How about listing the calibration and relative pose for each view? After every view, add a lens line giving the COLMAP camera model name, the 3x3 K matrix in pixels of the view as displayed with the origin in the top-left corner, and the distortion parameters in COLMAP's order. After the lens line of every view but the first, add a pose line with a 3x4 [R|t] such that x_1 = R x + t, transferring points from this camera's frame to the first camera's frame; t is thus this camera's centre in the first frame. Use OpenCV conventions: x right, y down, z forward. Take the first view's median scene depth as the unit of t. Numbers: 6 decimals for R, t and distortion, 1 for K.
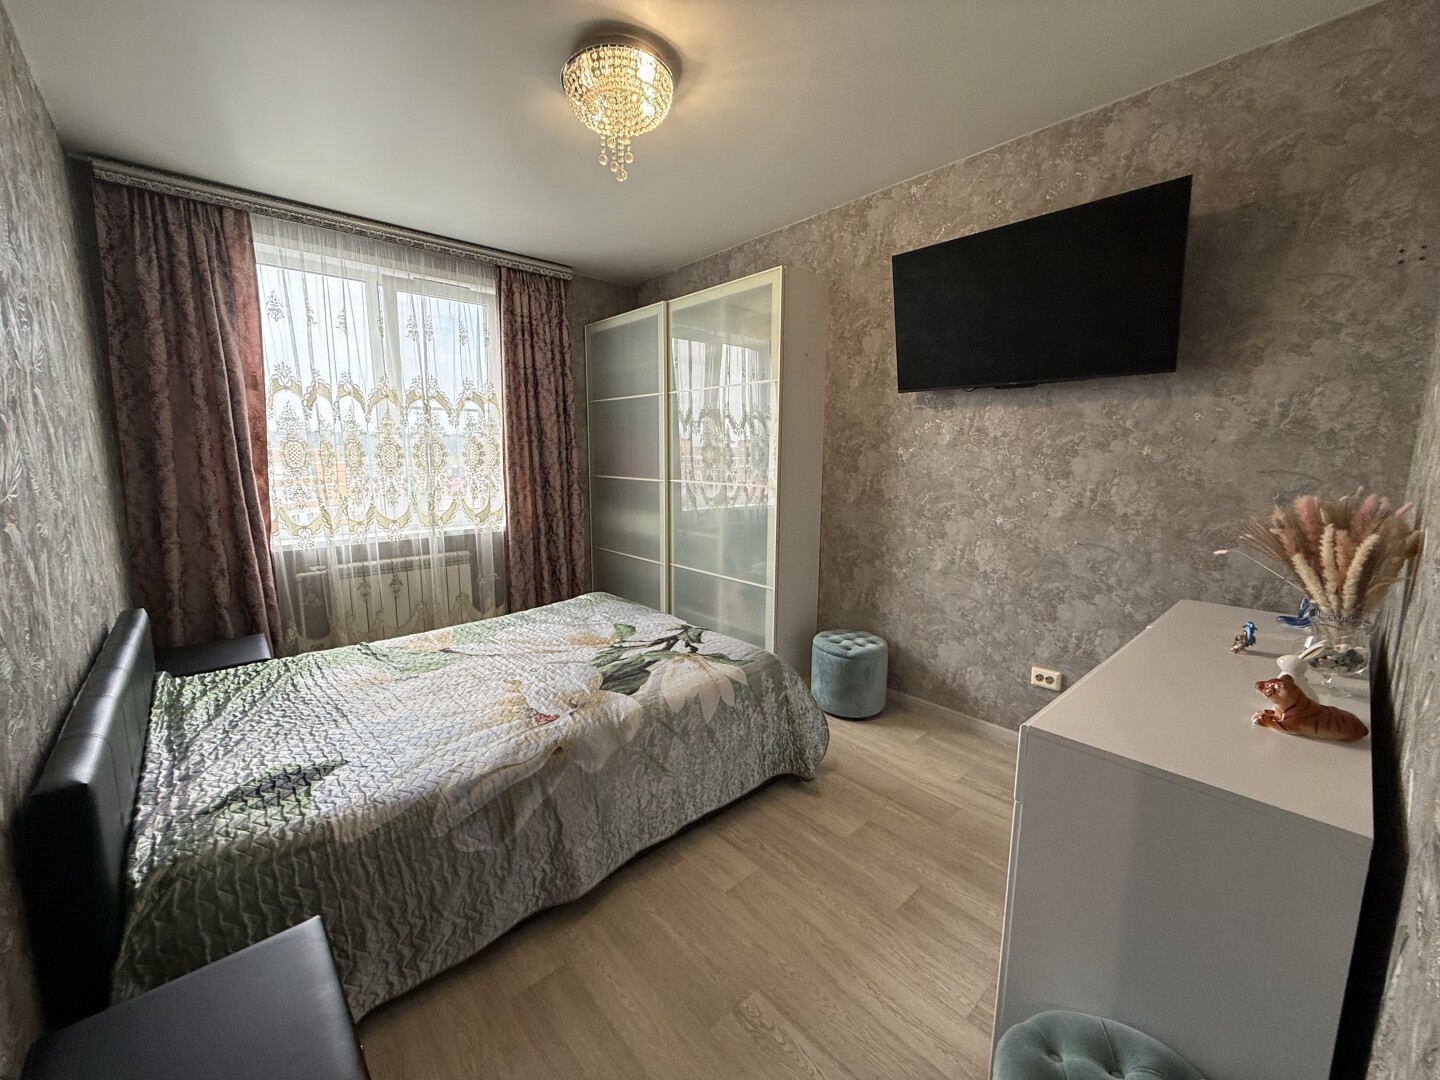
lens RADIAL K [[571.6, 0, 718.1], [0, 571.6, 537.7], [0, 0, 1]] dist [0.000272, 0.000226]
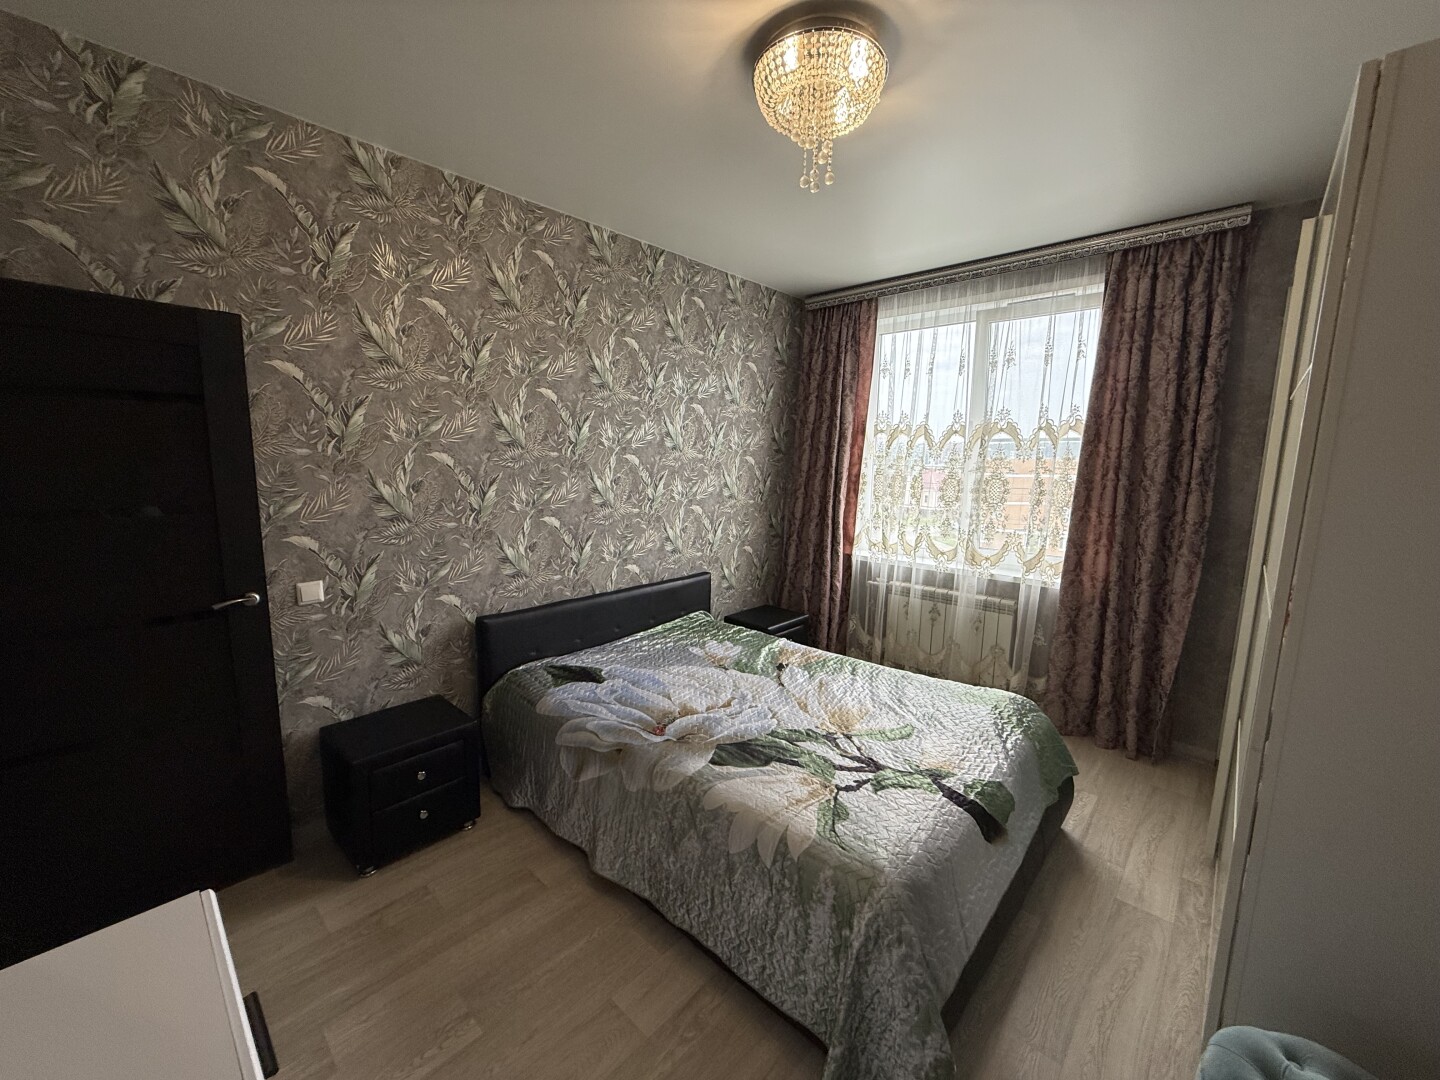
lens RADIAL K [[571.6, 0, 714.7], [0, 571.6, 542.2], [0, 0, 1]] dist [0.000272, 0.000226]
pose [[0.086498, 0.148182, -0.985170, 0.557046], [-0.161824, 0.977834, 0.132870, -0.160755], [0.983021, 0.147931, 0.108560, 0.656255]]
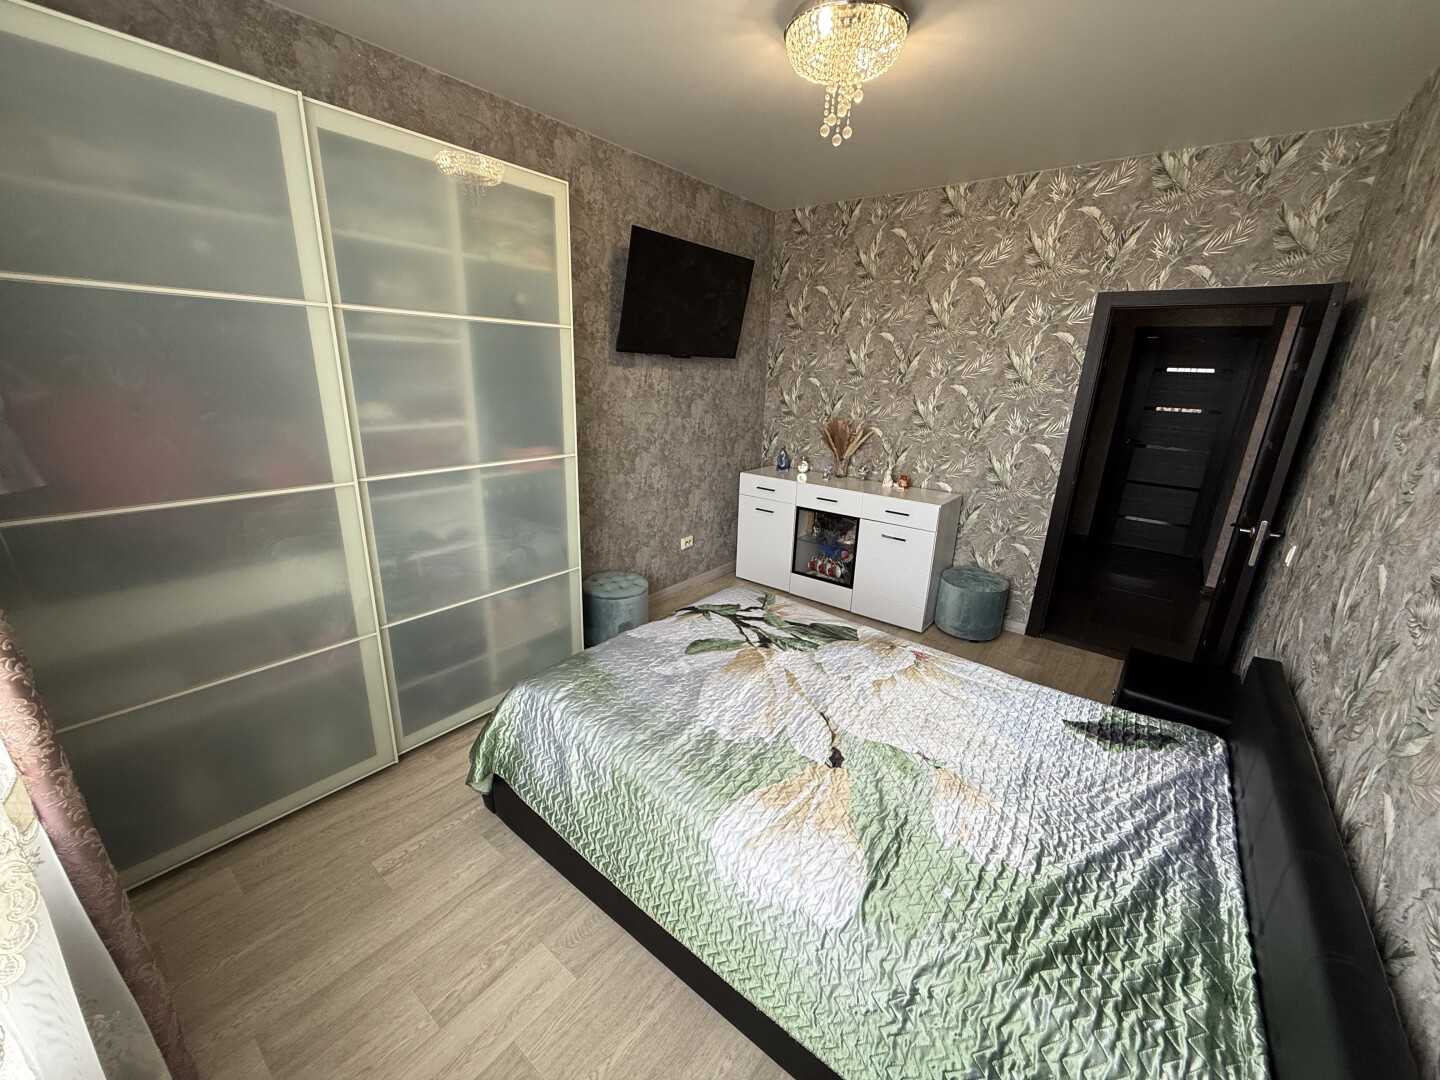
lens RADIAL K [[571.6, 0, 709.9], [0, 571.6, 539.6], [0, 0, 1]] dist [0.000272, 0.000226]
pose [[-0.159478, -0.296933, 0.941487, -0.940126], [0.112679, 0.941985, 0.316177, -0.261166], [-0.980750, 0.156509, -0.116767, 1.100050]]
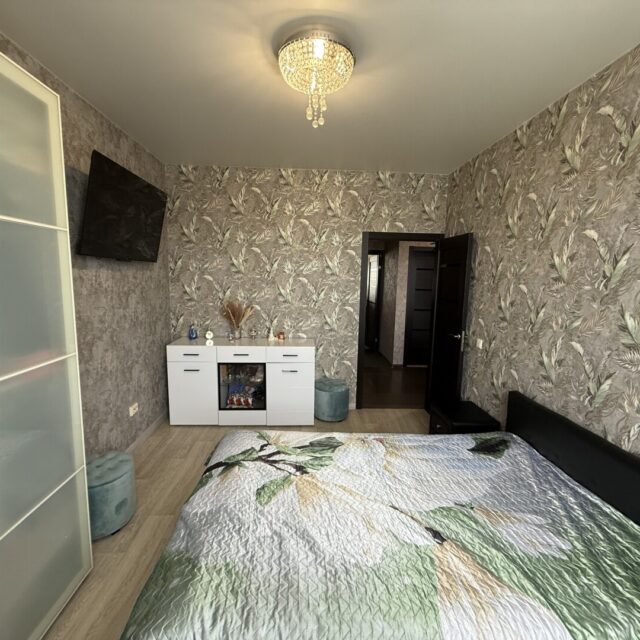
lens RADIAL K [[339.7, 0, 315.0], [0, 339.7, 320.6], [0, 0, 1]] dist [0.001640, -0.000583]
pose [[-0.766279, -0.102990, 0.634200, -0.594698], [0.073844, 0.966412, 0.246161, -0.282472], [-0.638251, 0.235460, -0.732936, 1.355860]]
